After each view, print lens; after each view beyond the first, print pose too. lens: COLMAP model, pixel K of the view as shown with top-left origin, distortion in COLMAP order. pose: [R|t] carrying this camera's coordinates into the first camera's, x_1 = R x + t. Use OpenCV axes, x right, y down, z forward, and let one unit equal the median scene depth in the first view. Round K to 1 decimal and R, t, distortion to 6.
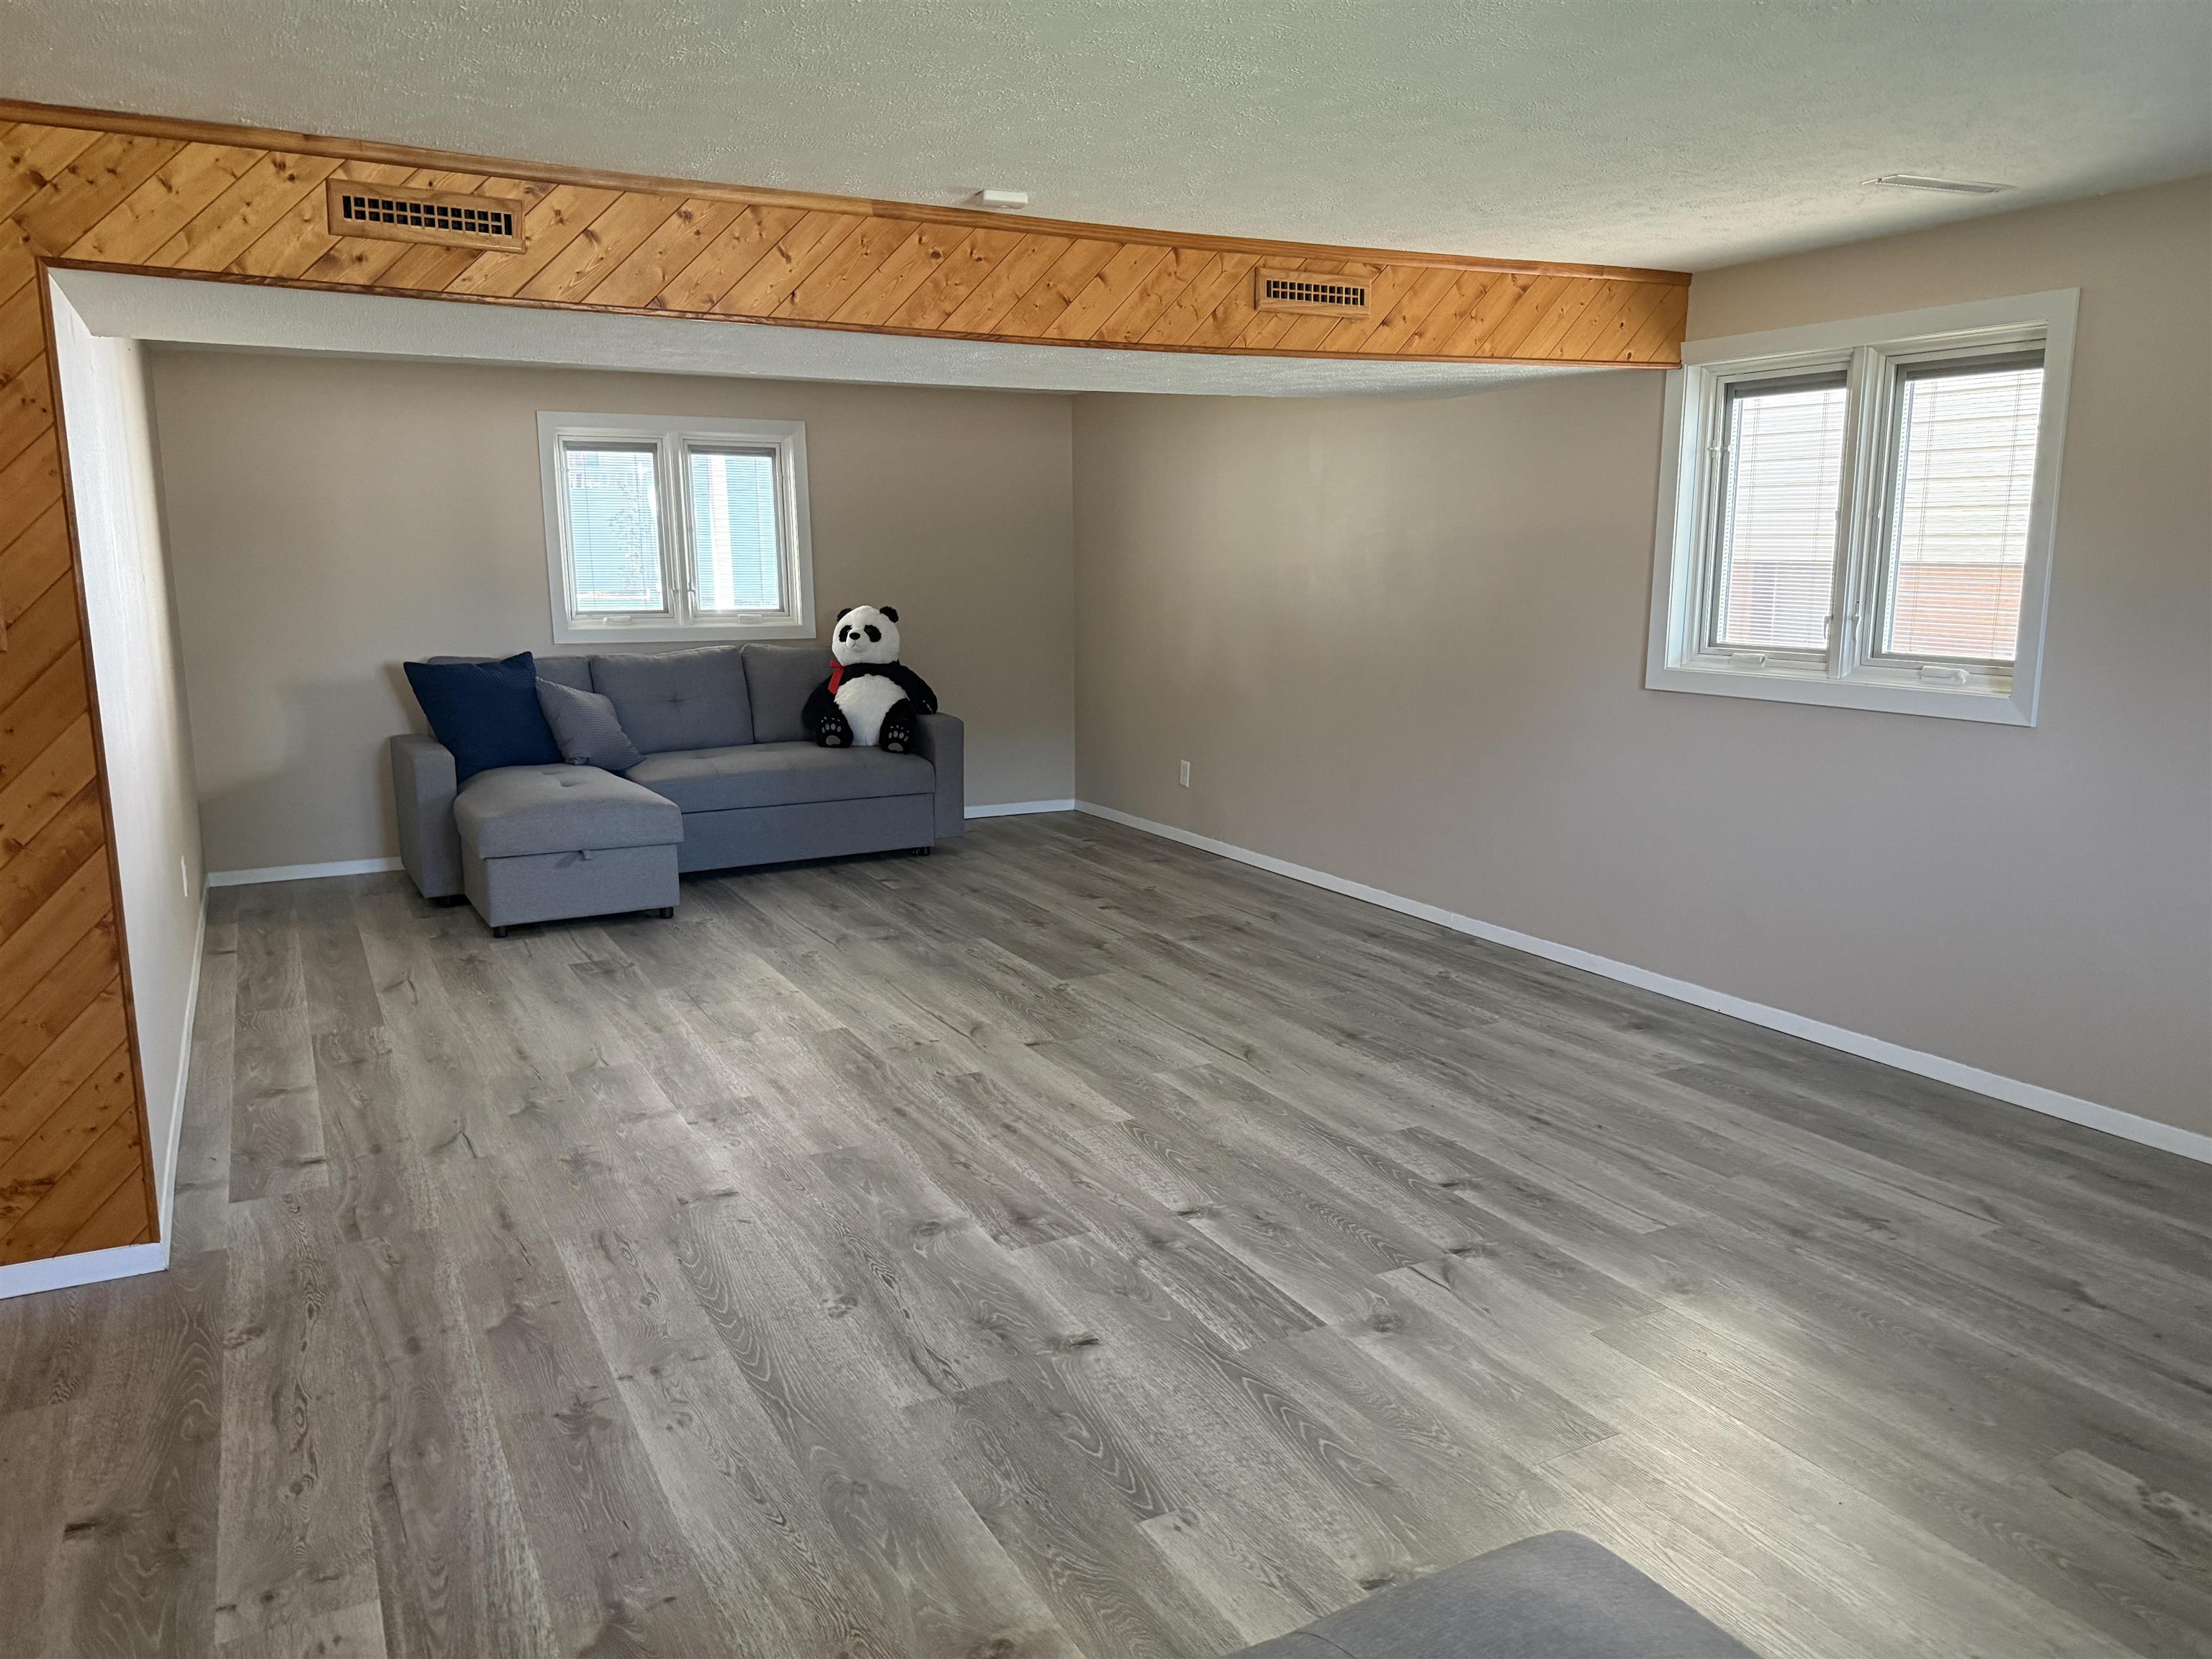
lens RADIAL K [[1559.2, 0, 1113.7], [0, 1559.2, 836.5], [0, 0, 1]] dist [0.066961, -0.101940]
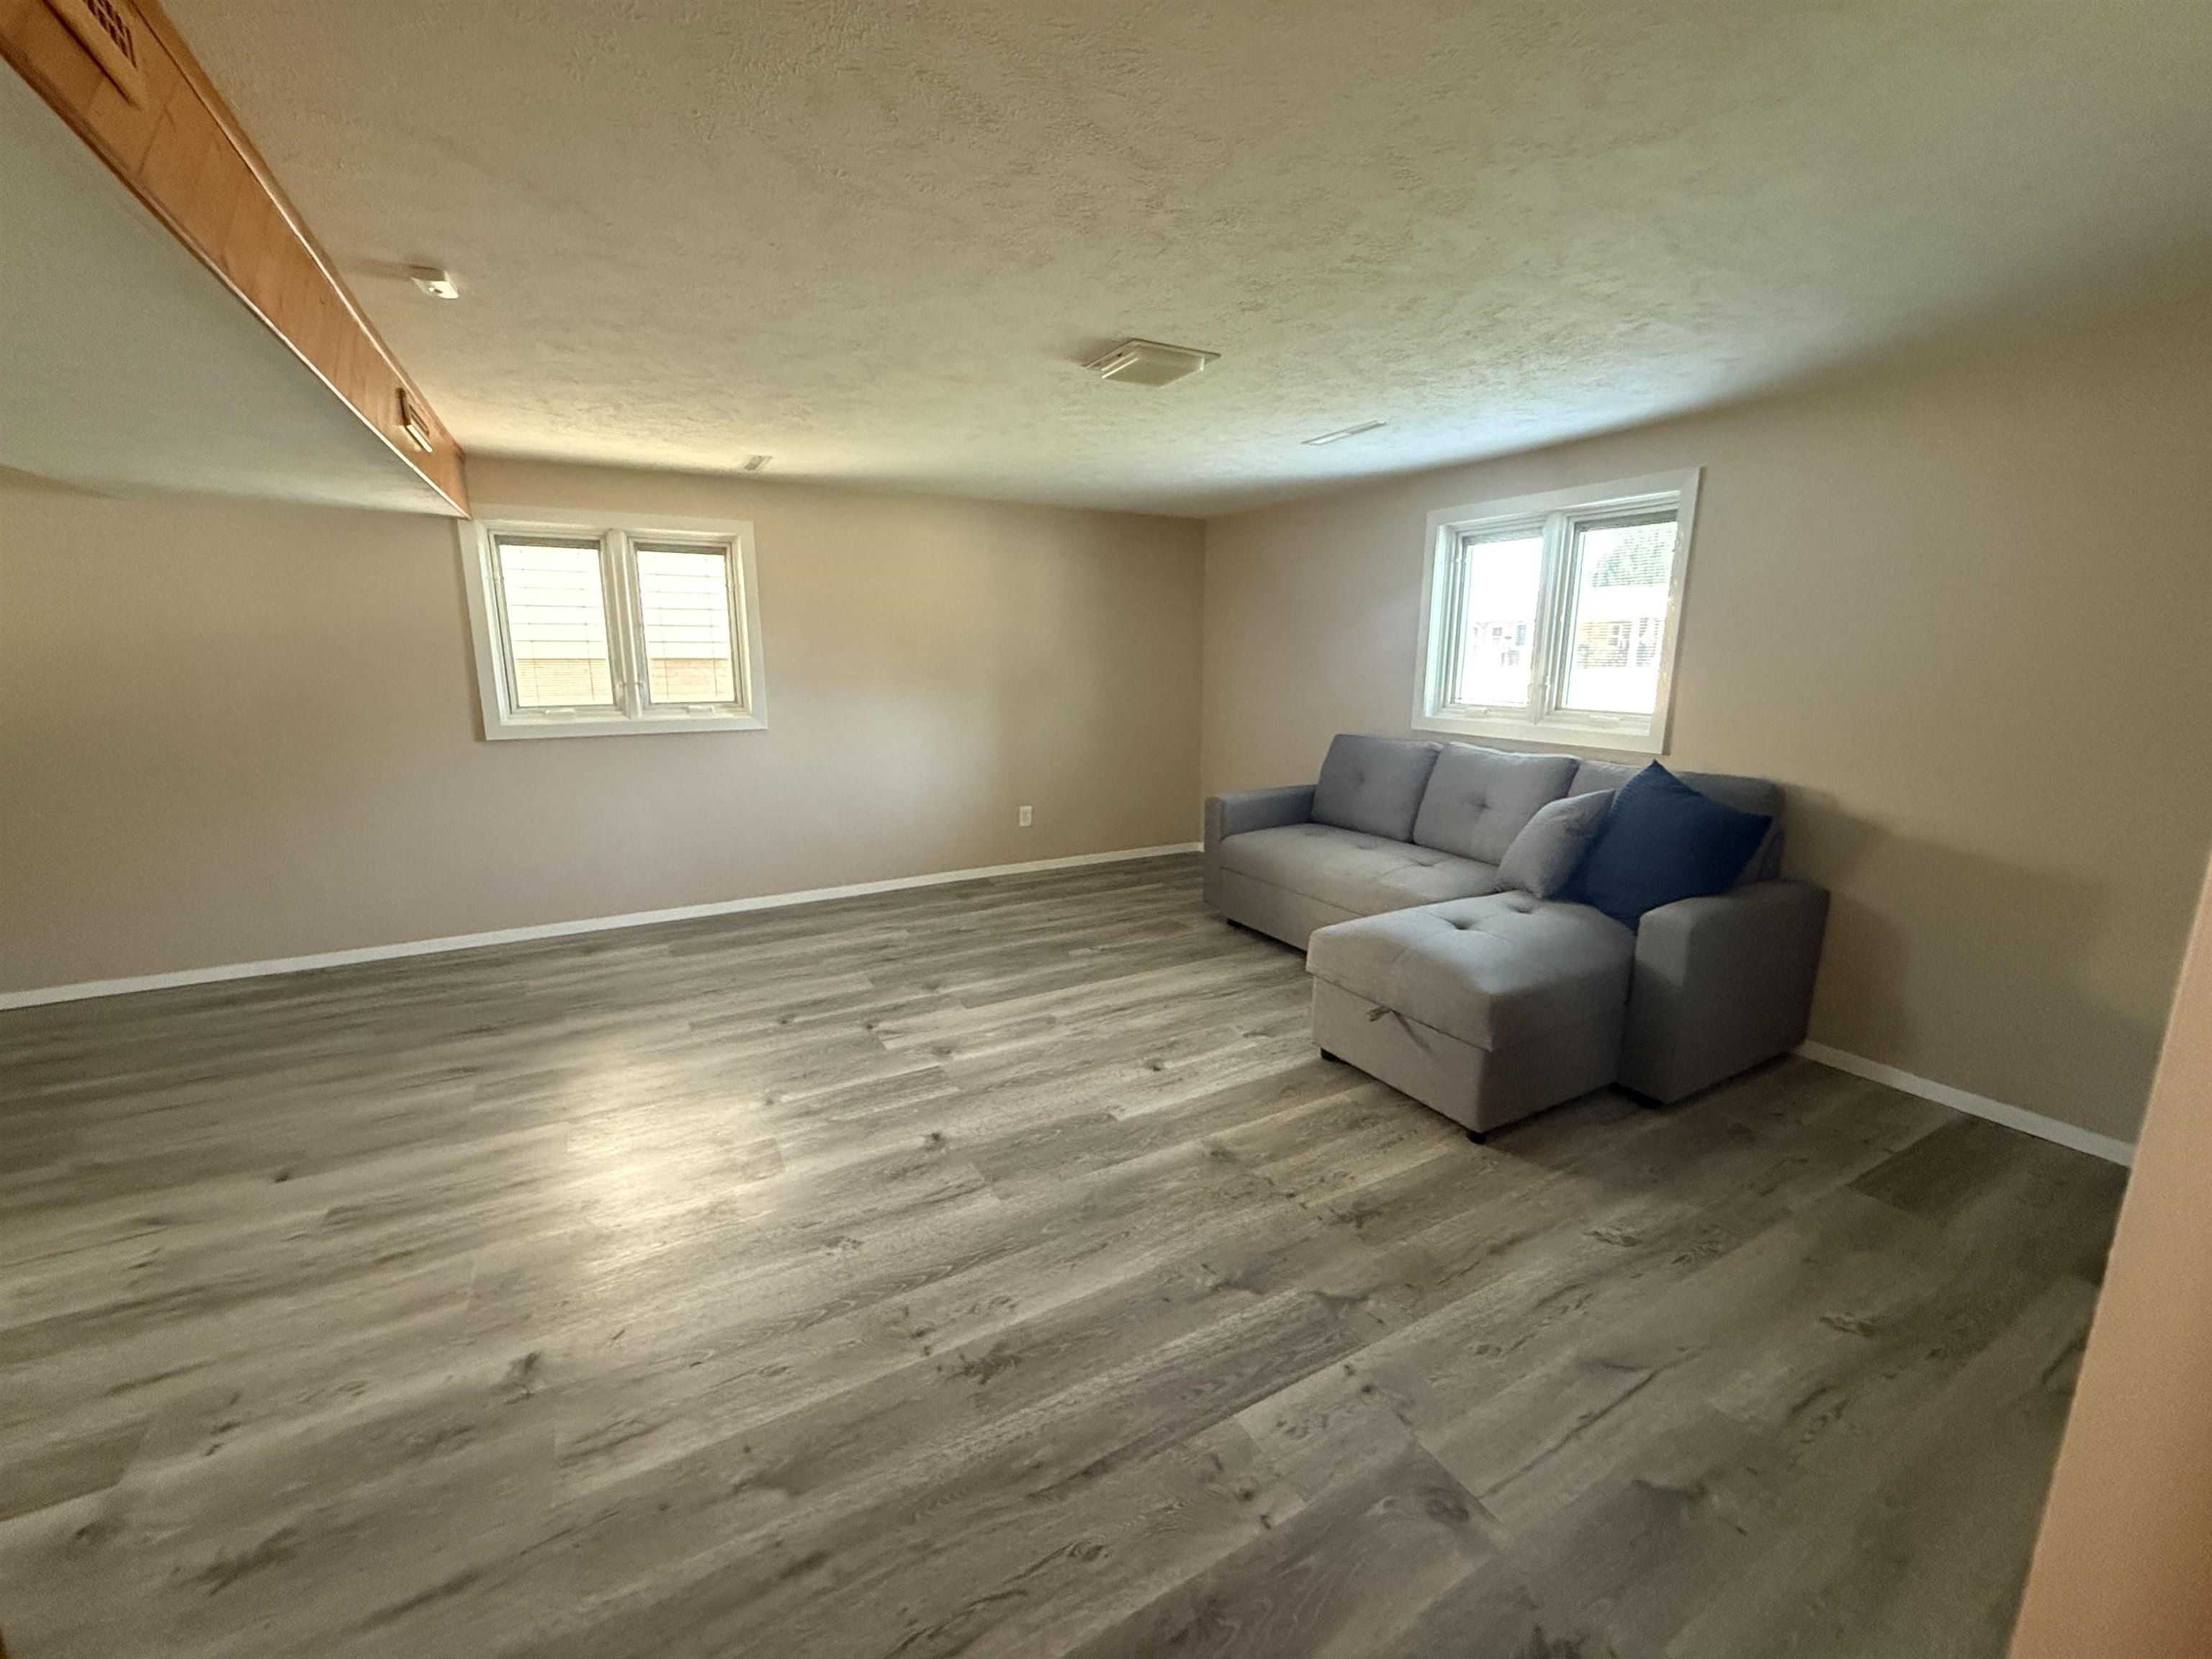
lens RADIAL K [[887.2, 0, 1097.2], [0, 887.2, 827.9], [0, 0, 1]] dist [0.000707, 0.000549]
pose [[-0.017517, -0.193815, 0.980882, -0.678591], [0.182225, 0.963983, 0.193730, -0.099907], [-0.983101, 0.182135, 0.018432, 0.617137]]
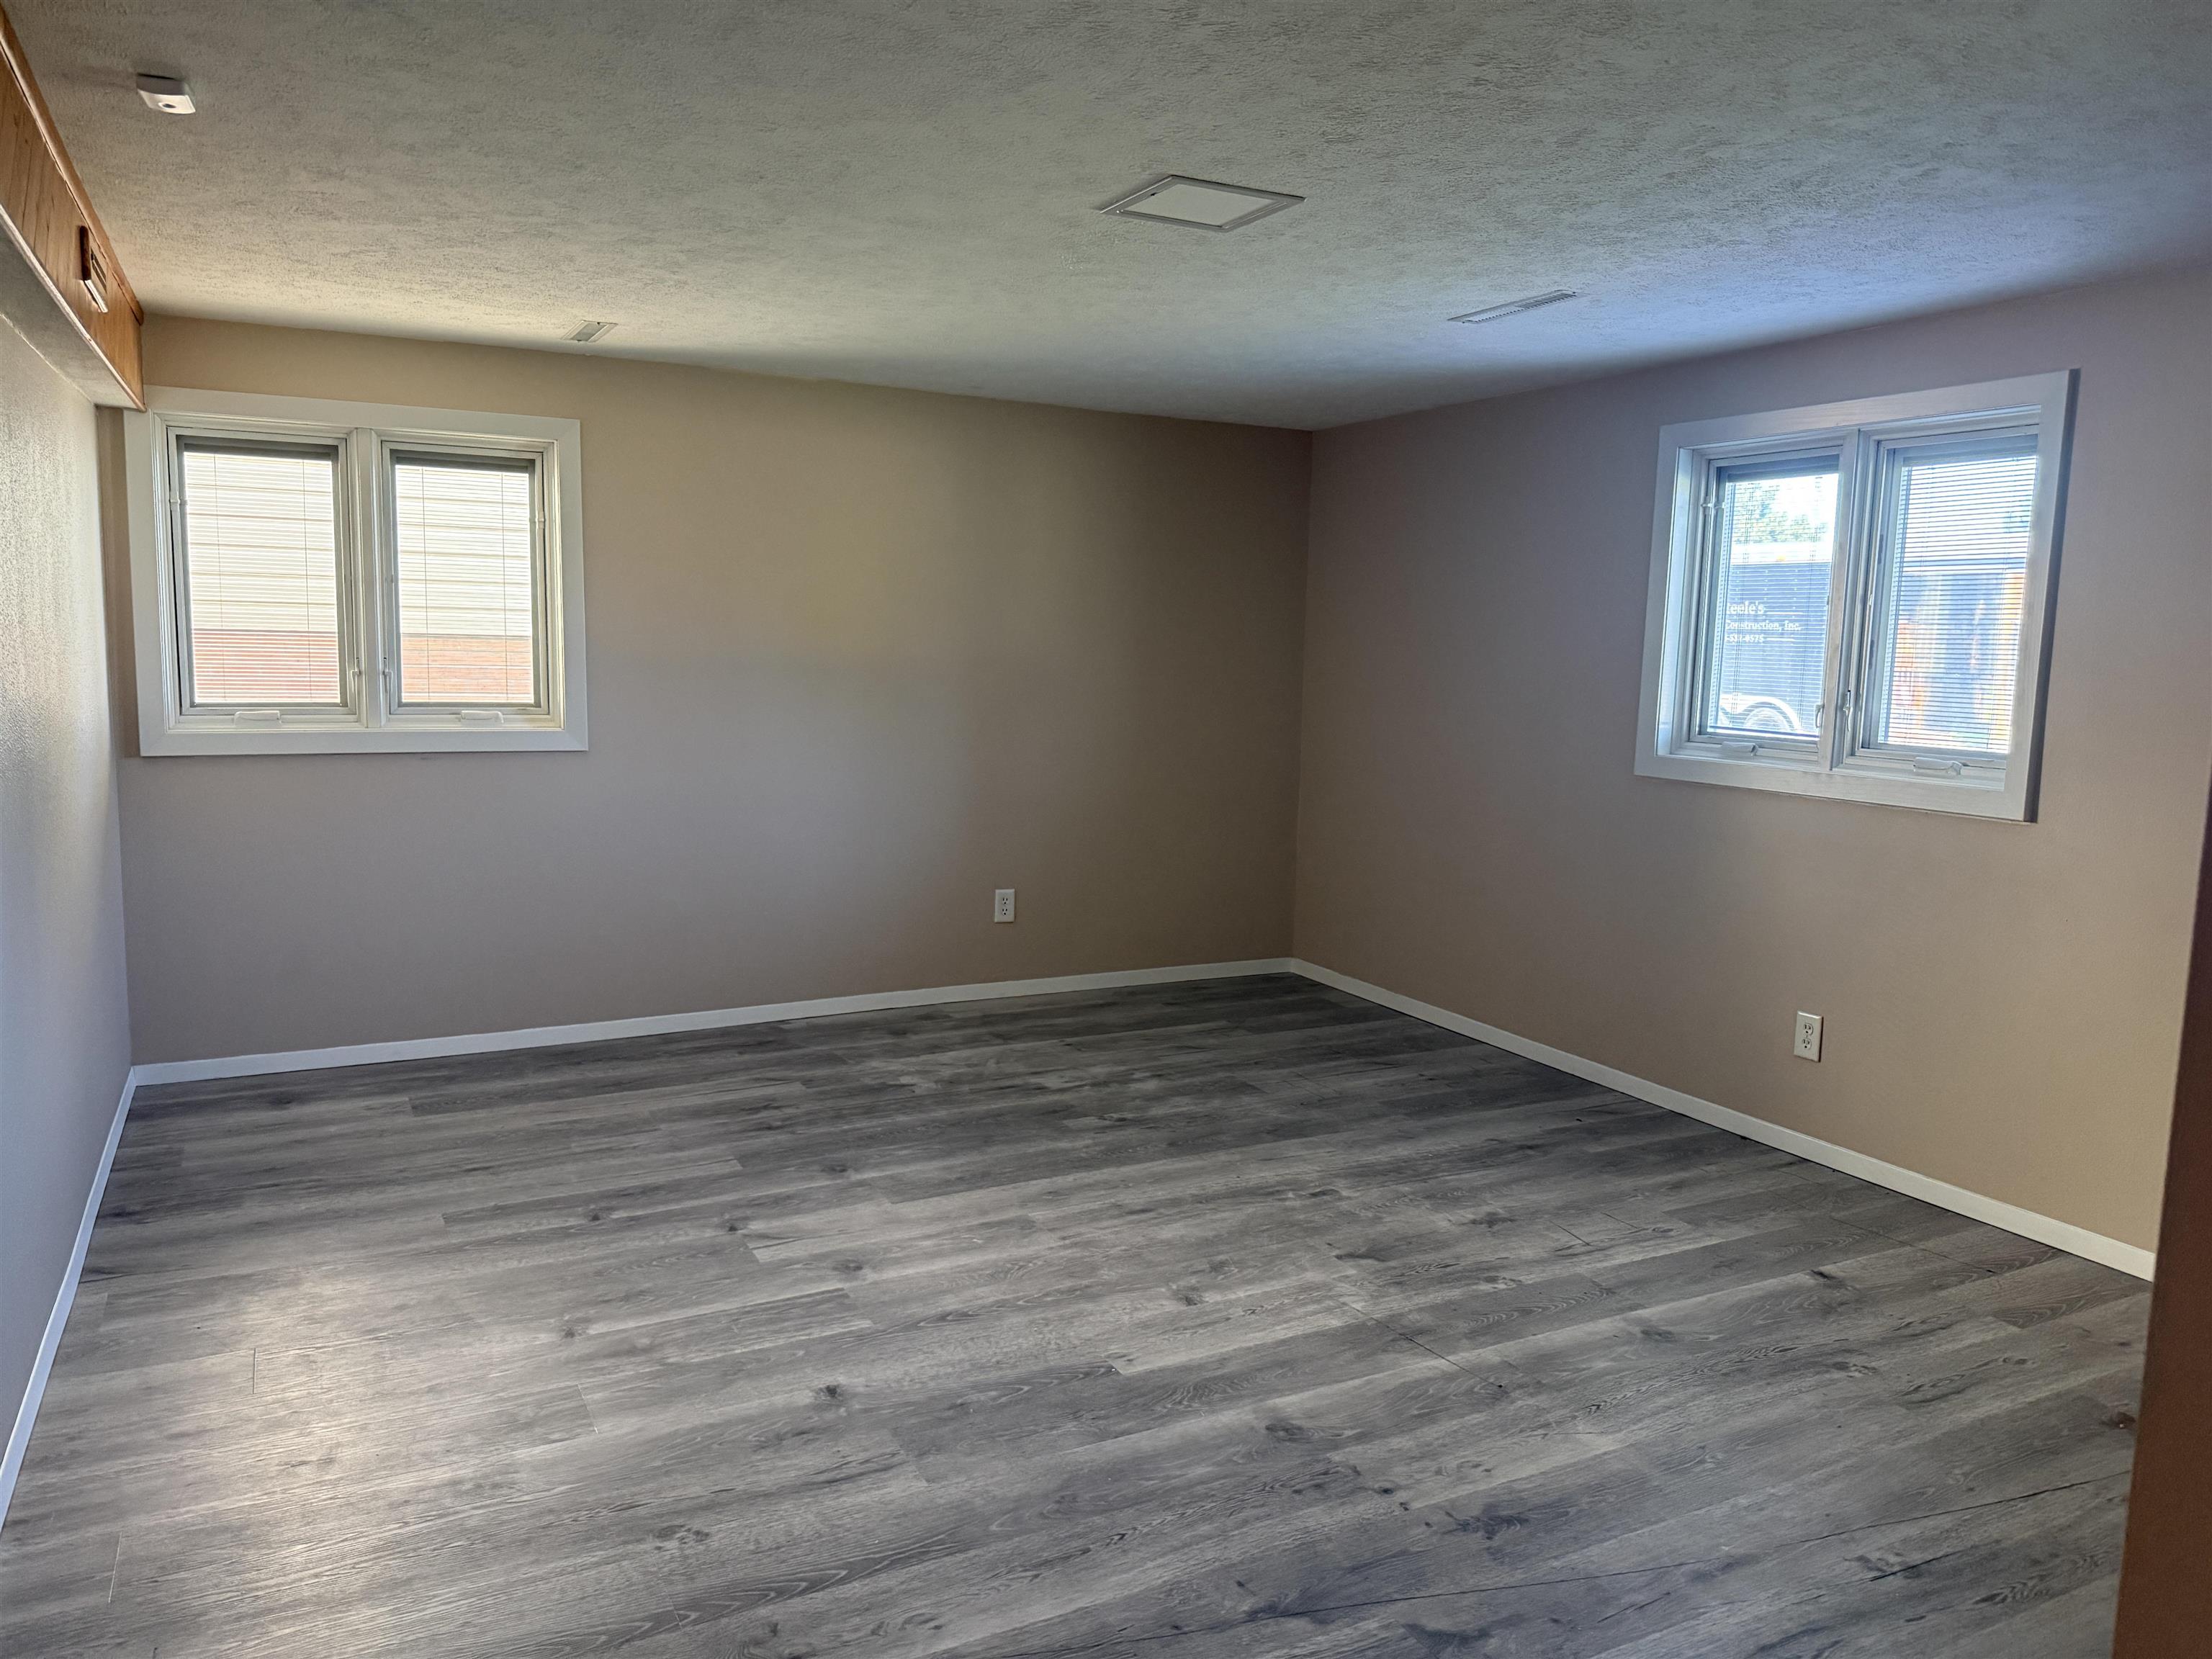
lens RADIAL K [[1559.2, 0, 1113.7], [0, 1559.2, 836.5], [0, 0, 1]] dist [0.066961, -0.101940]
pose [[0.005127, -0.122511, 0.992454, -0.782205], [0.160772, 0.979657, 0.120100, -0.093581], [-0.986978, 0.158943, 0.024719, 0.597389]]
